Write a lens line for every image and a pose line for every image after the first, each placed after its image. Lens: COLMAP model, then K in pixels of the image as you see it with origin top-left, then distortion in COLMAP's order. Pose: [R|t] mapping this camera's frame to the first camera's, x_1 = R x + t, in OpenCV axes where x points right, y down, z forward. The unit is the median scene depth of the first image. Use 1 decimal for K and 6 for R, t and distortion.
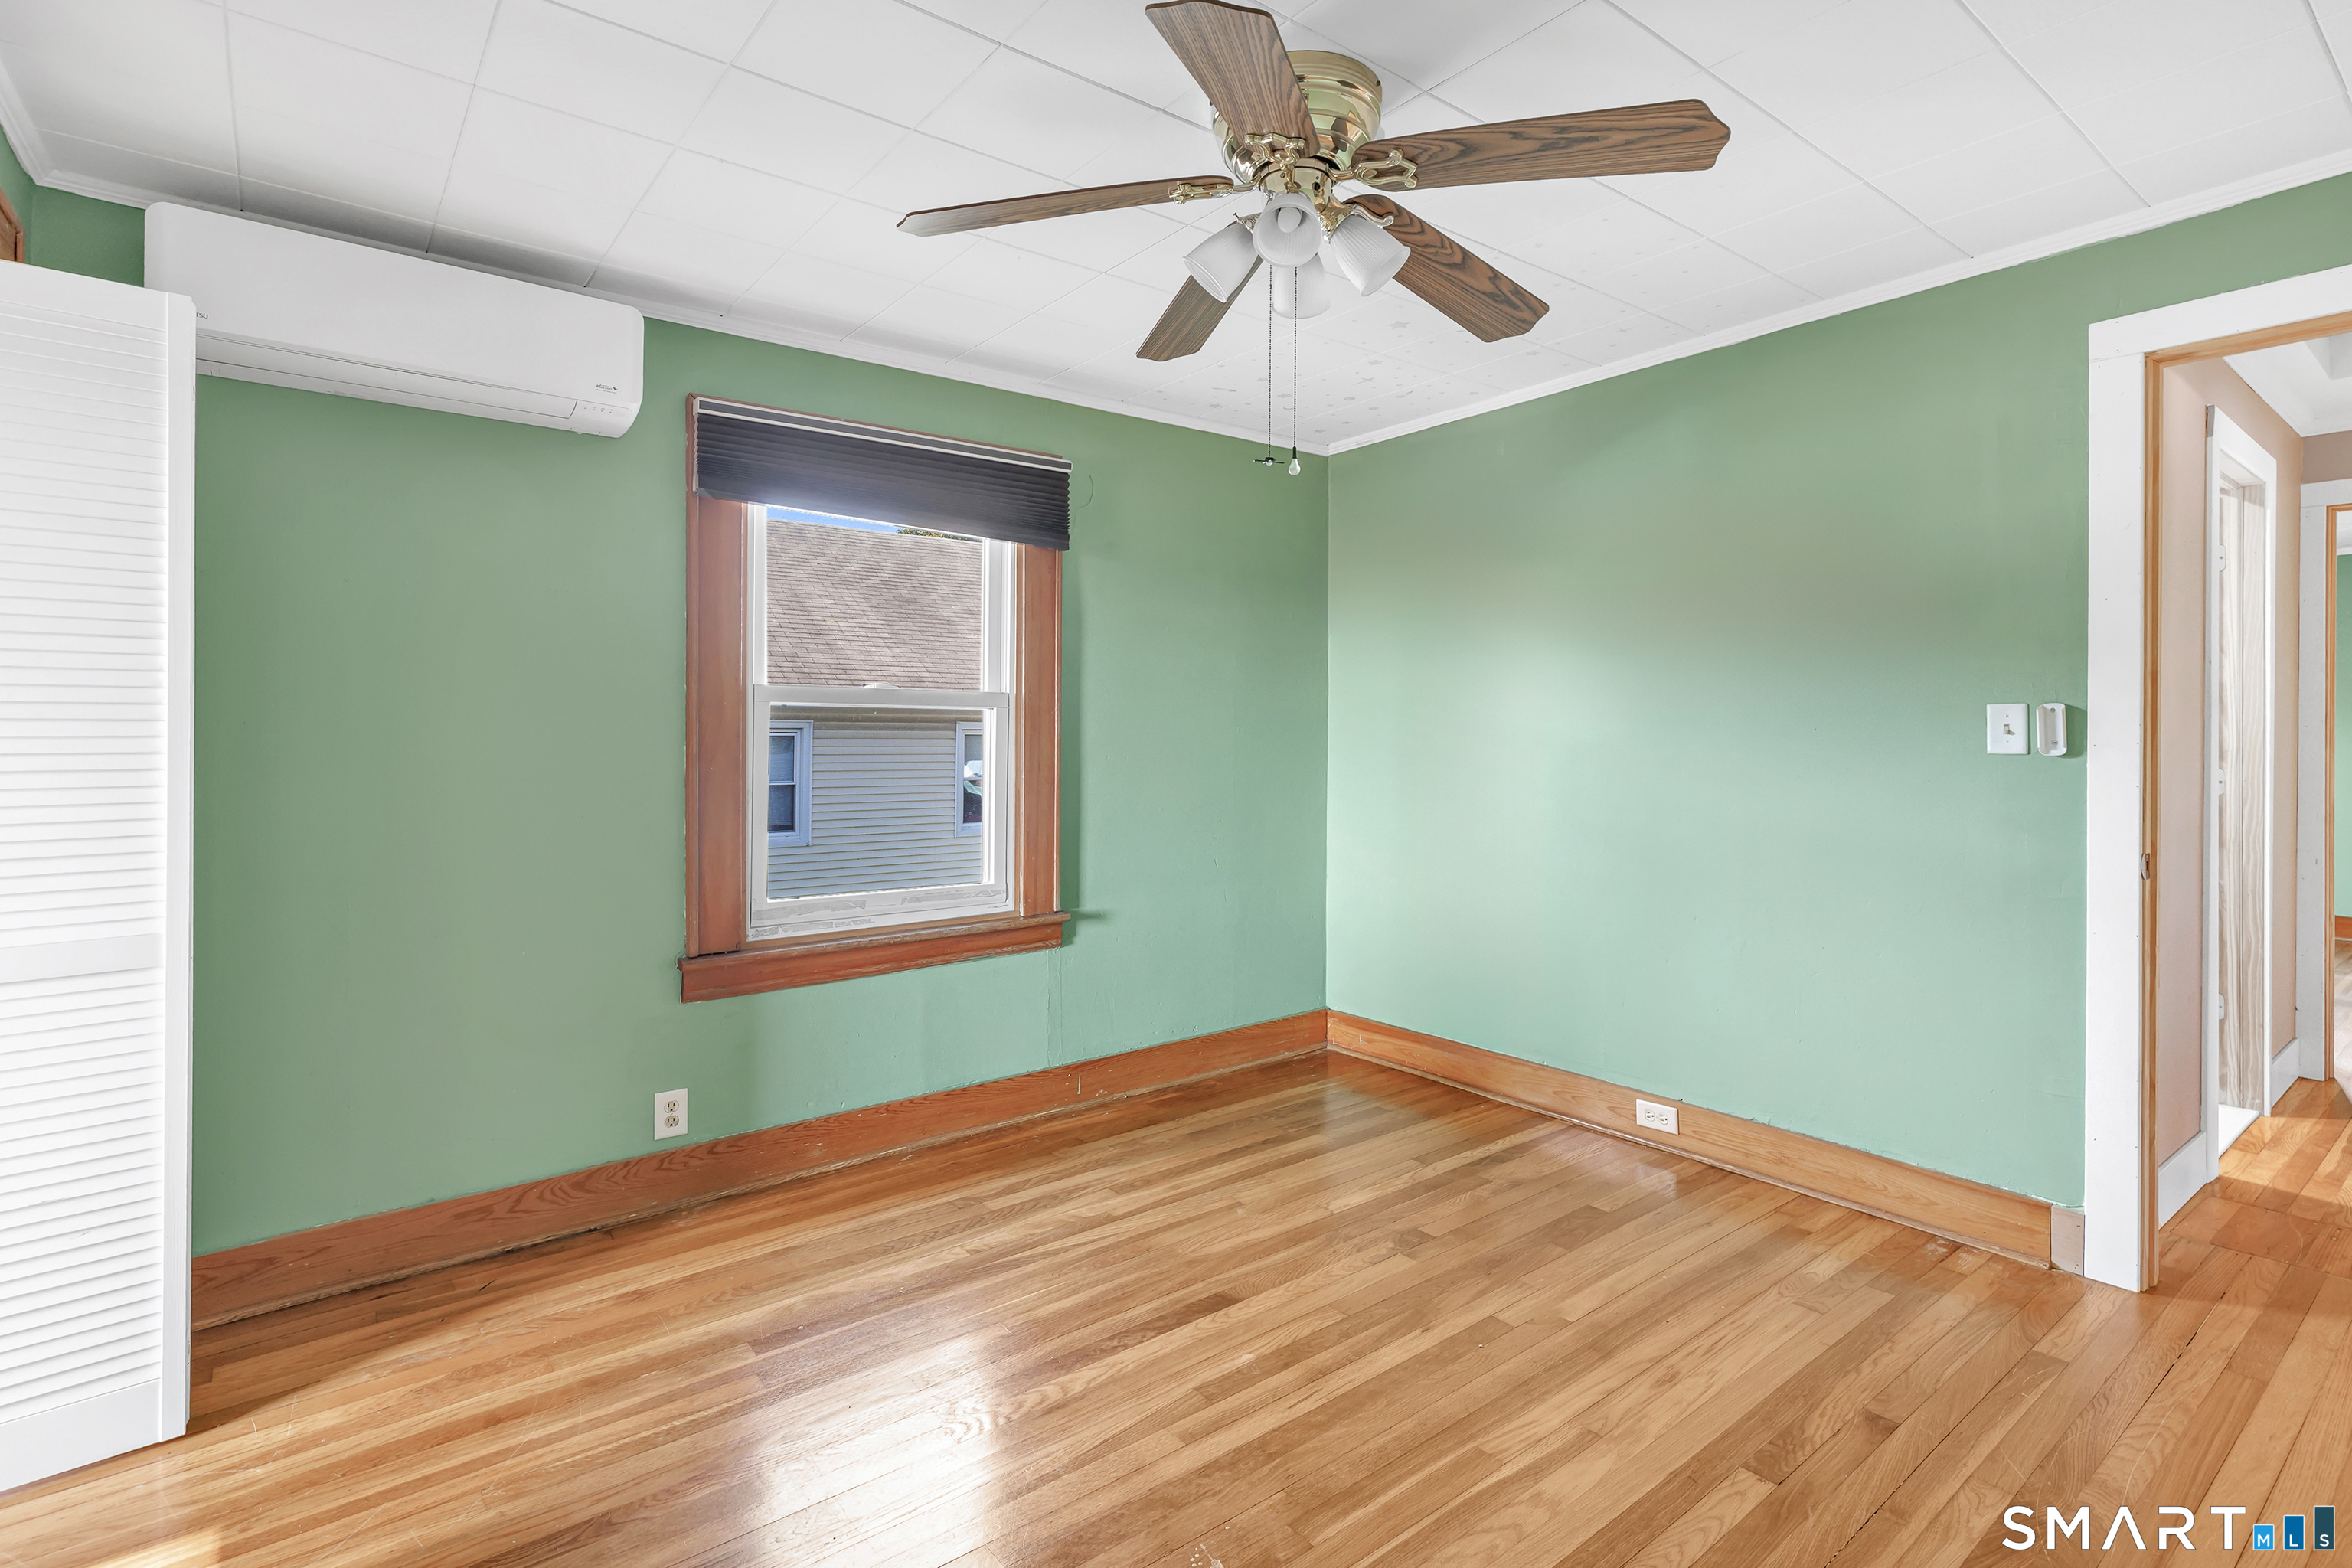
lens RADIAL K [[1029.5, 0, 1165.5], [0, 1029.5, 737.4], [0, 0, 1]] dist [0.000483, 0.000233]
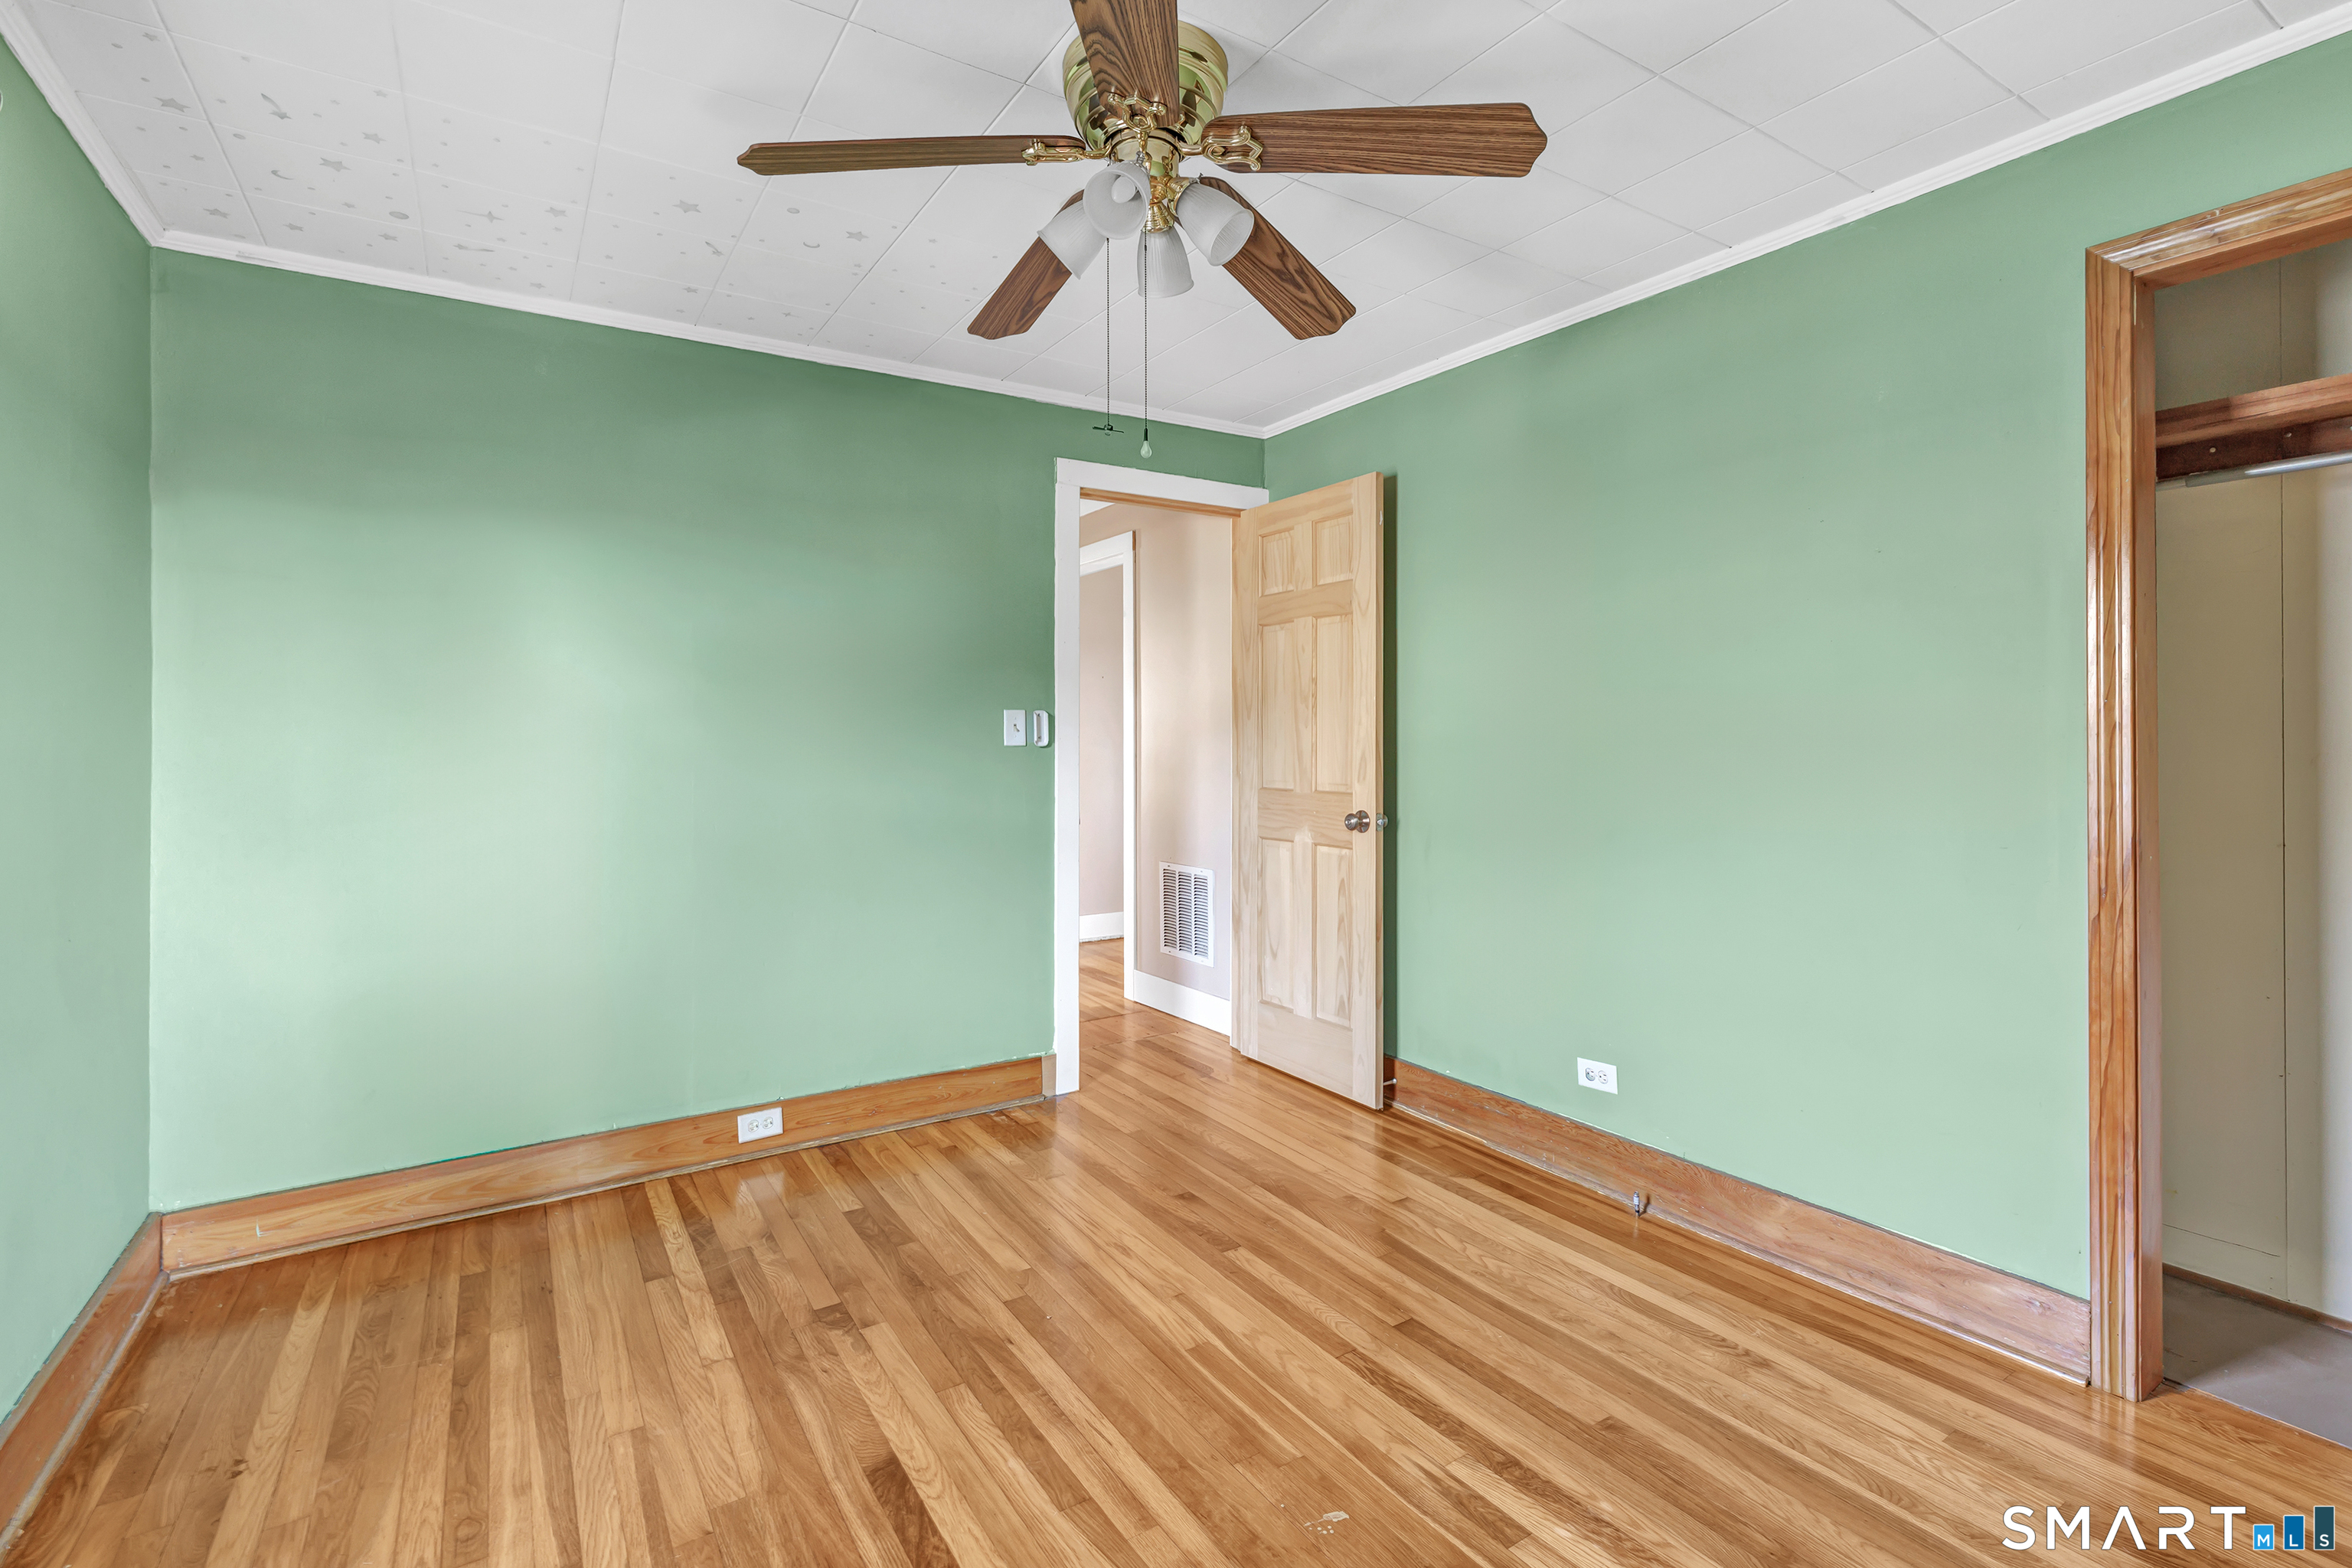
lens RADIAL K [[1200.6, 0, 1070.4], [0, 1200.6, 730.8], [0, 0, 1]] dist [0.000821, 0.000474]
pose [[0.118258, 0.003987, 0.992975, -0.702546], [0.009222, 0.999944, -0.005113, 0.004692], [-0.992940, 0.009762, 0.118214, 0.651639]]
